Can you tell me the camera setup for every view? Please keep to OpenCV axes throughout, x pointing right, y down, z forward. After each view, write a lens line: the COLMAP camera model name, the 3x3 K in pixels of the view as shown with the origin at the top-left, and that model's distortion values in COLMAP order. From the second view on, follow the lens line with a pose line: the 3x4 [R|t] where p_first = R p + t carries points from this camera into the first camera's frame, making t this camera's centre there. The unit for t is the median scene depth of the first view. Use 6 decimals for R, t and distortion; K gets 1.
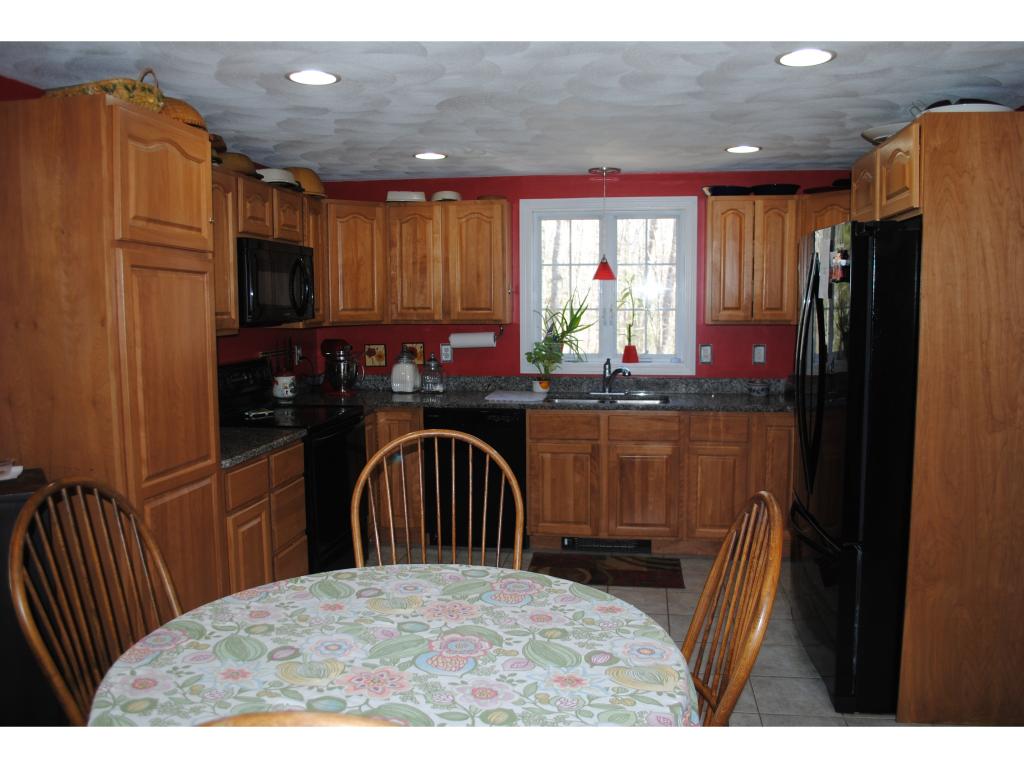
lens RADIAL K [[810.3, 0, 520.1], [0, 810.3, 379.2], [0, 0, 1]] dist [-0.079539, 0.005921]
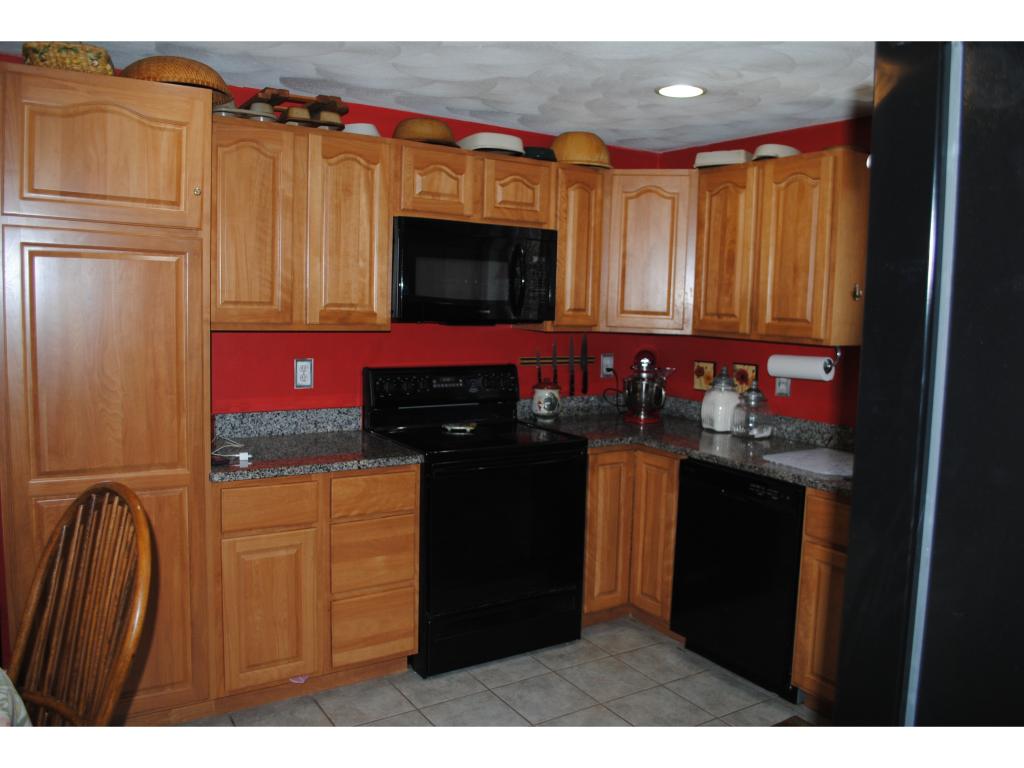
lens RADIAL K [[810.3, 0, 520.1], [0, 810.3, 379.2], [0, 0, 1]] dist [-0.079539, 0.005921]
pose [[0.657661, 0.100274, -0.746610, 0.310834], [-0.107170, 0.993474, 0.039028, -0.043601], [0.745651, 0.054347, 0.664116, 0.434883]]
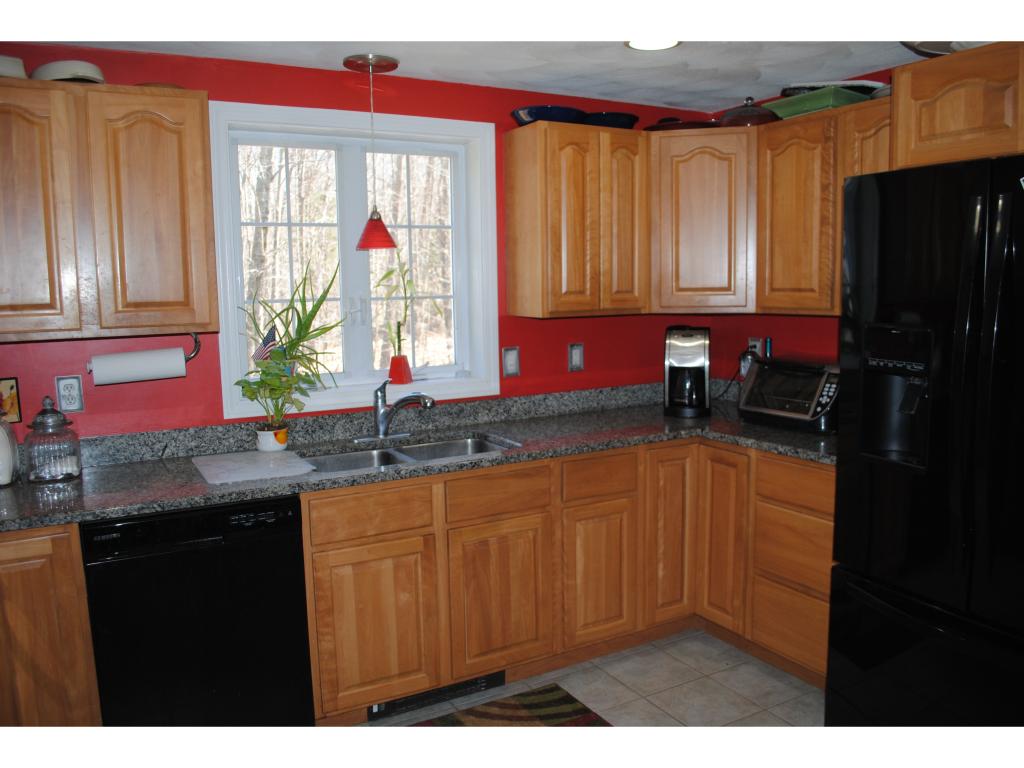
lens RADIAL K [[810.3, 0, 520.1], [0, 810.3, 379.2], [0, 0, 1]] dist [-0.079539, 0.005921]
pose [[0.790757, -0.081162, 0.606726, -0.191245], [0.074104, 0.996574, 0.036731, -0.044512], [-0.607628, 0.015916, 0.794062, 0.500106]]
